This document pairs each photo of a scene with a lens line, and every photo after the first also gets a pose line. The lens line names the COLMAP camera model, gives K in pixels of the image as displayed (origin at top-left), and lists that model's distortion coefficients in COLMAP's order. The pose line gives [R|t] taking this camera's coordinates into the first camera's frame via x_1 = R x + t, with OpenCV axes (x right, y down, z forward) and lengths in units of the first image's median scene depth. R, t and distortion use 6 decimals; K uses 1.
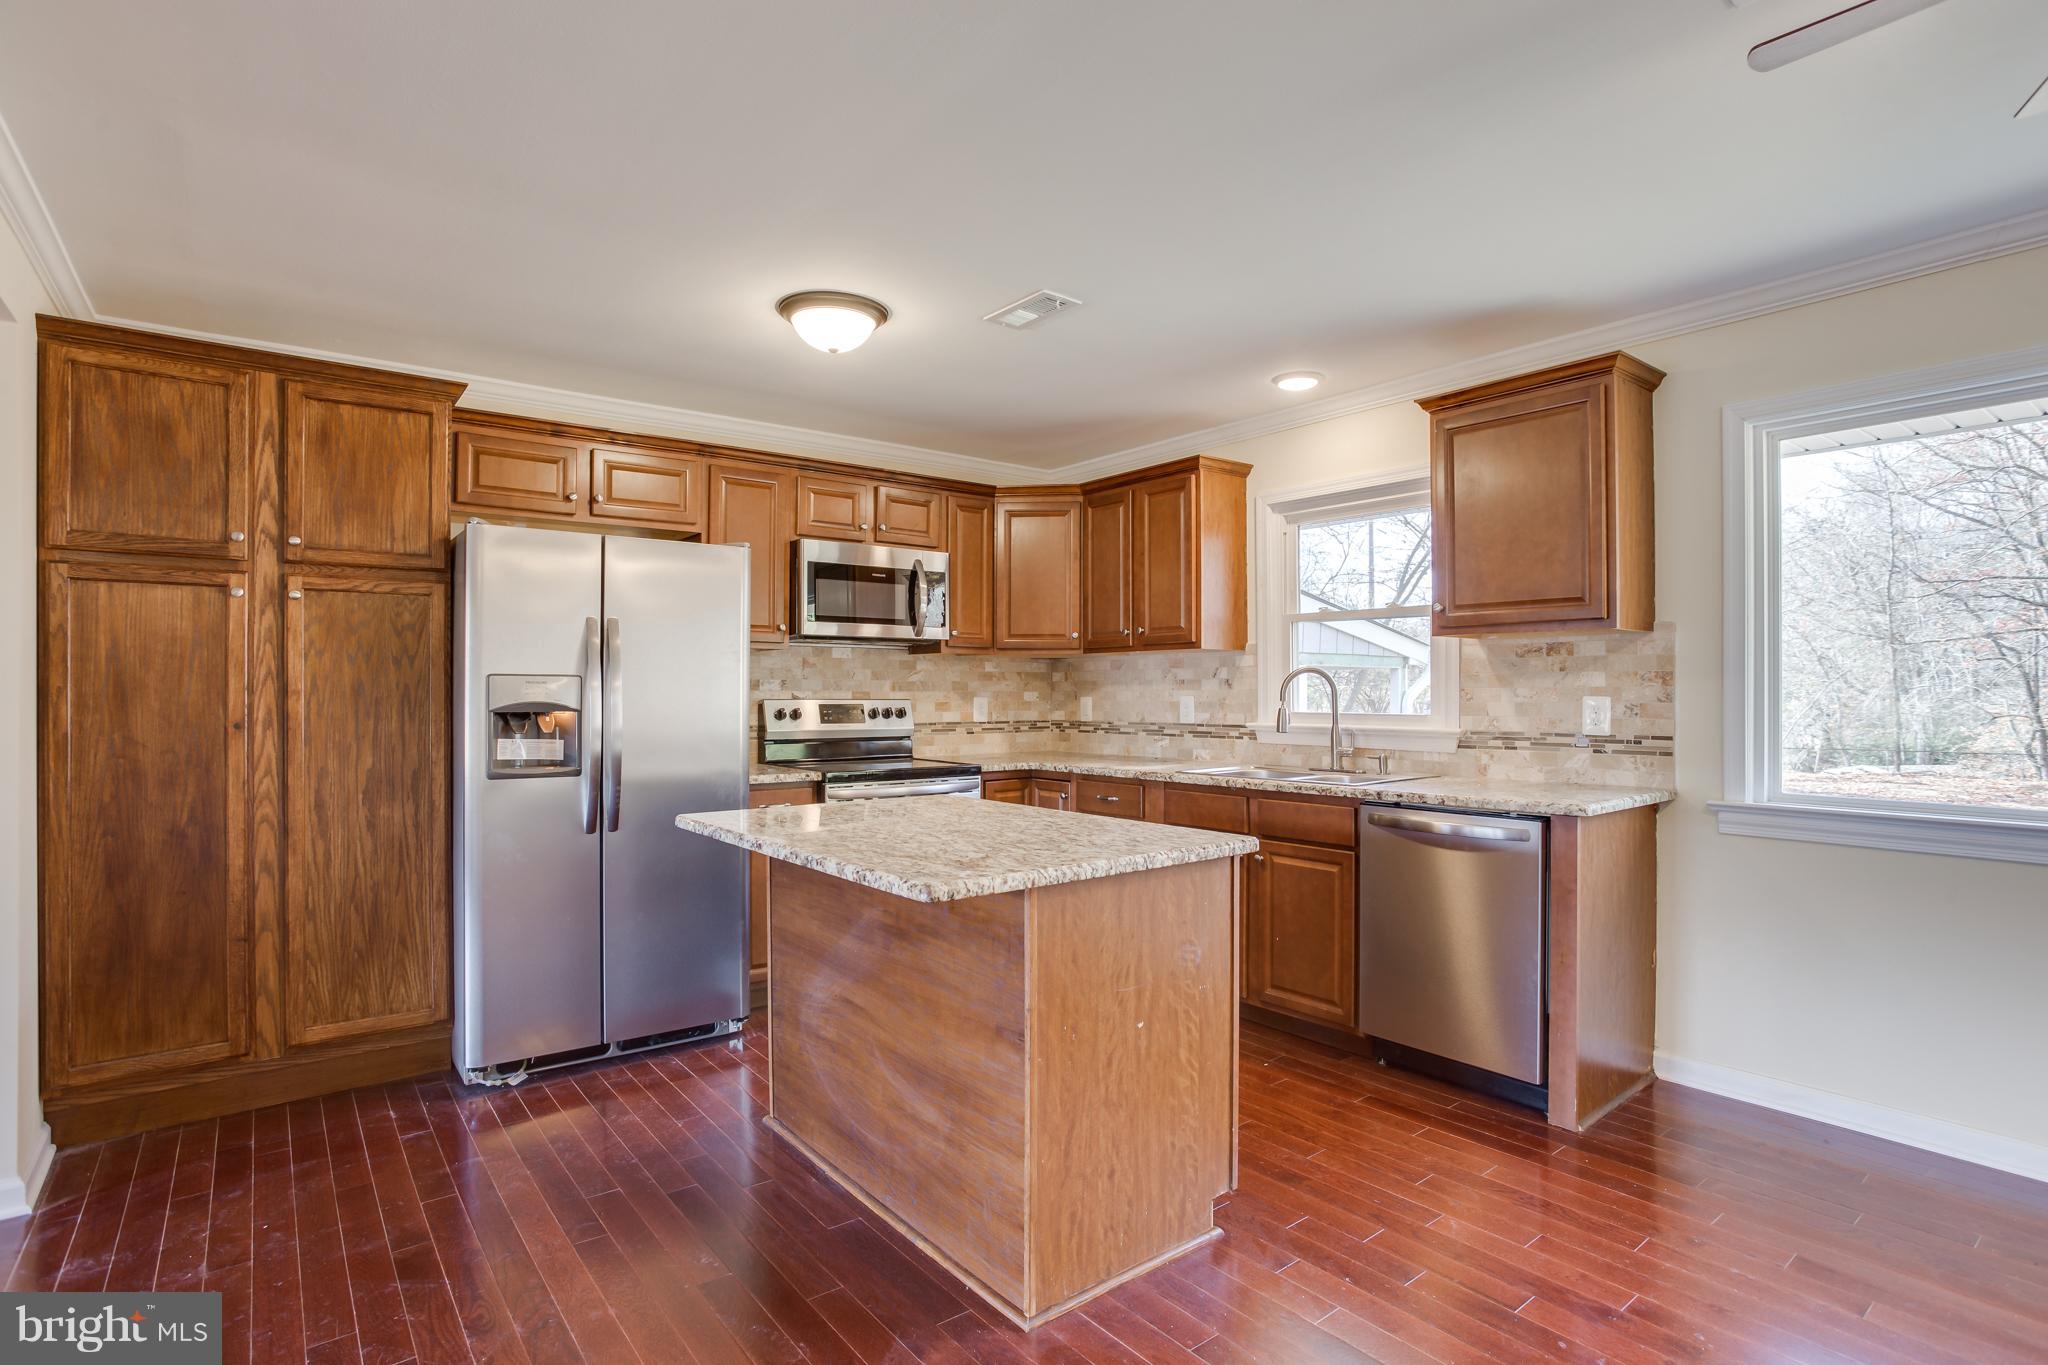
lens RADIAL K [[1030.9, 0, 1029.9], [0, 1030.9, 686.4], [0, 0, 1]] dist [-0.060448, 0.020690]
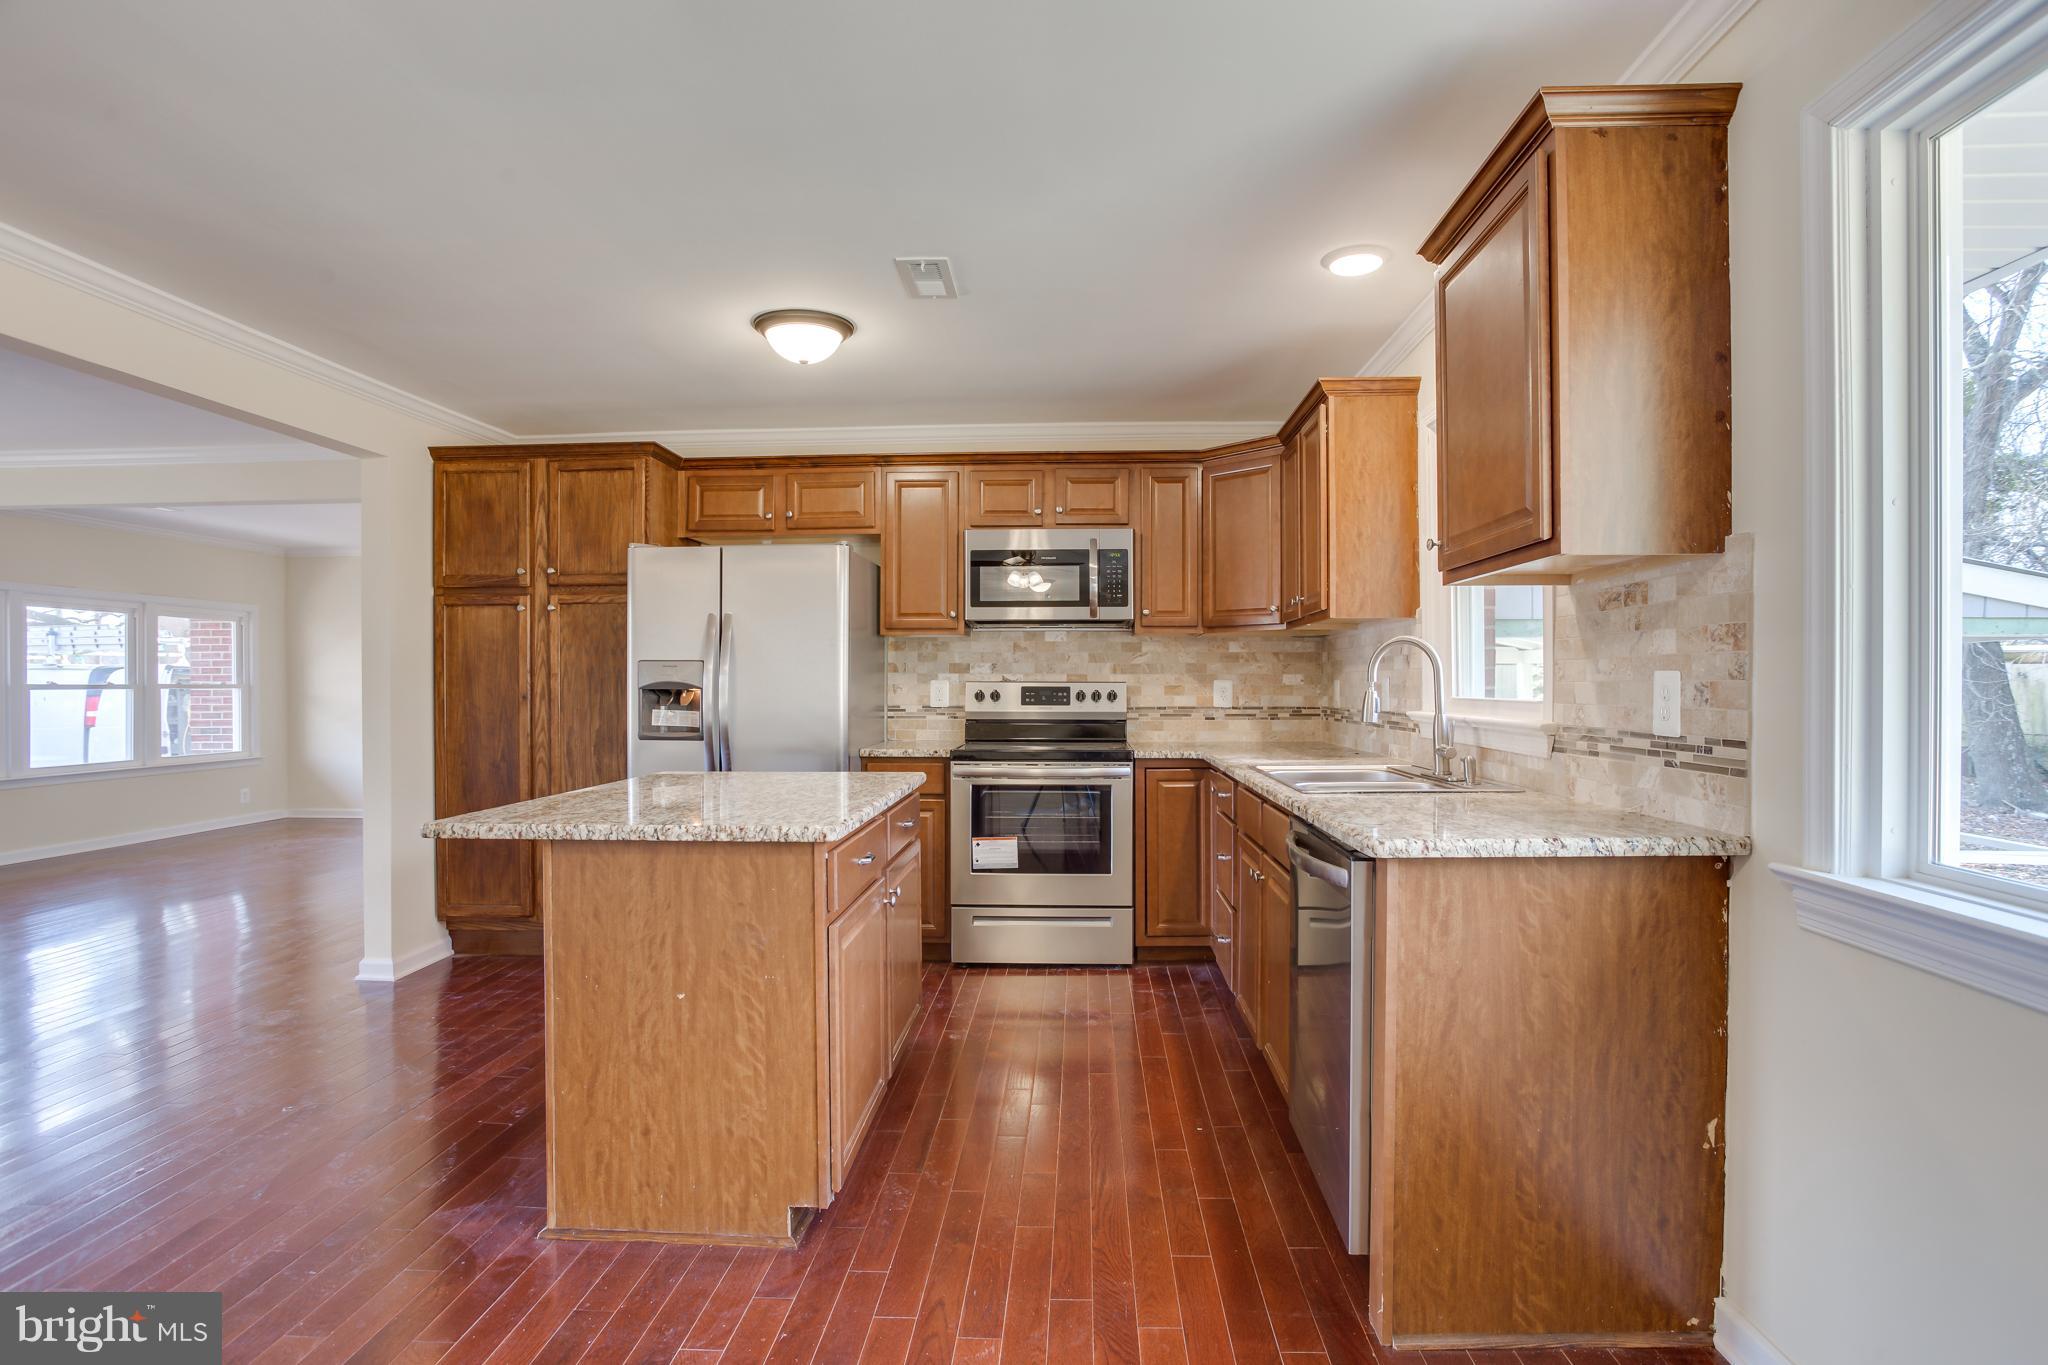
lens RADIAL K [[1030.9, 0, 1045.5], [0, 1030.9, 676.3], [0, 0, 1]] dist [-0.060448, 0.020690]
pose [[0.747427, -0.004858, -0.664326, 0.720644], [0.004383, 0.999988, -0.002382, 0.013822], [0.664329, -0.001132, 0.747439, 0.338726]]
